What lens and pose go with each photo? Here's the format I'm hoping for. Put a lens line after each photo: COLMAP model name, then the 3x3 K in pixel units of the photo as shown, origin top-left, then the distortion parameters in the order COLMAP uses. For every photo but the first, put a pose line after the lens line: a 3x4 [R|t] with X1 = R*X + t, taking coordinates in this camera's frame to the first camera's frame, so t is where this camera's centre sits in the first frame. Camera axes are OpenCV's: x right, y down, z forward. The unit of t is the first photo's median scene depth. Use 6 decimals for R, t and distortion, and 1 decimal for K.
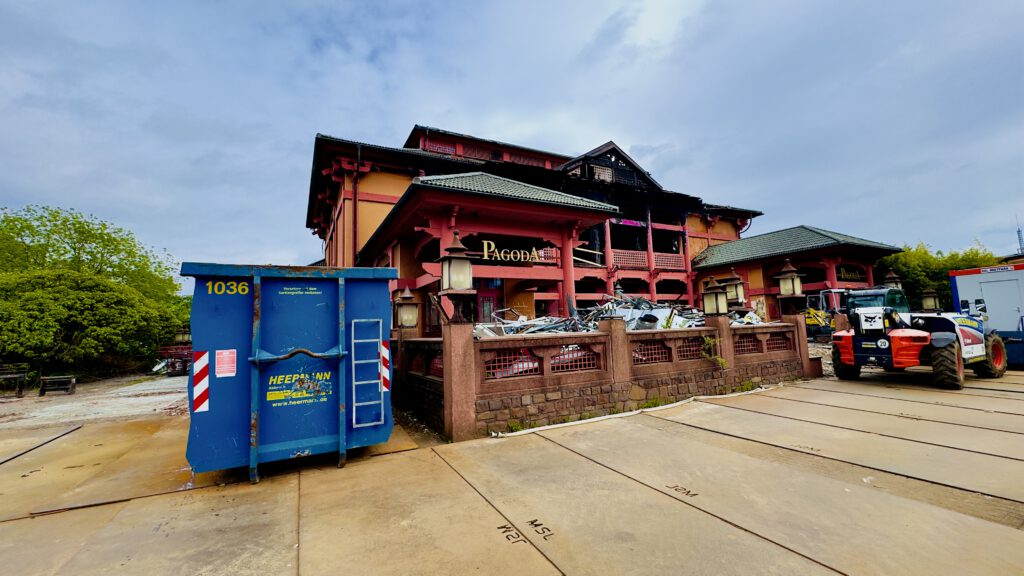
lens RADIAL K [[405.9, 0, 517.3], [0, 405.9, 288.7], [0, 0, 1]] dist [-0.003289, 0.000064]
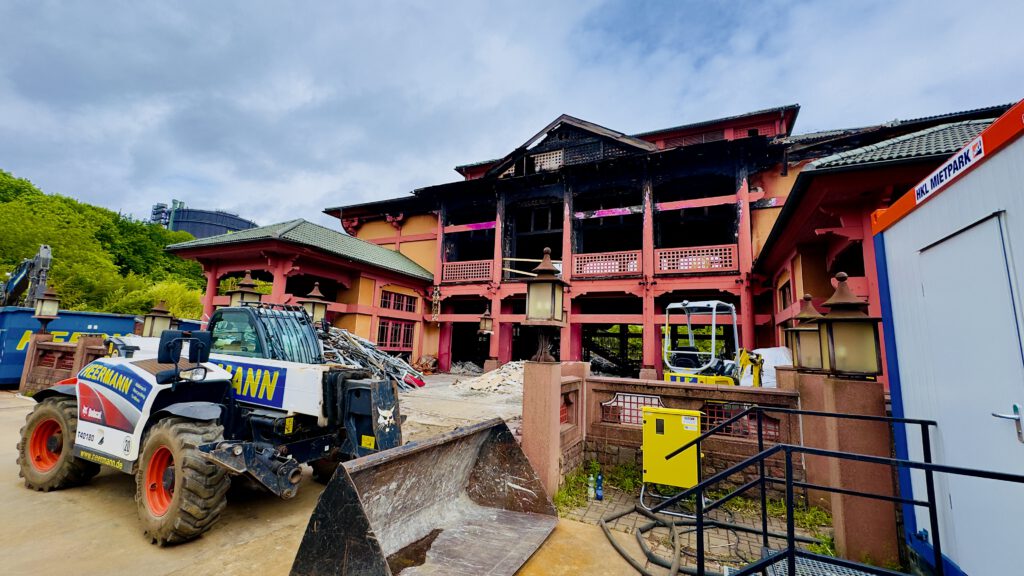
lens RADIAL K [[405.9, 0, 504.7], [0, 405.9, 302.5], [0, 0, 1]] dist [-0.003289, 0.000064]
pose [[0.584242, -0.026034, -0.811162, 1.019529], [0.015259, 0.999661, -0.021094, 0.005584], [0.811436, -0.000054, 0.584442, 0.617285]]
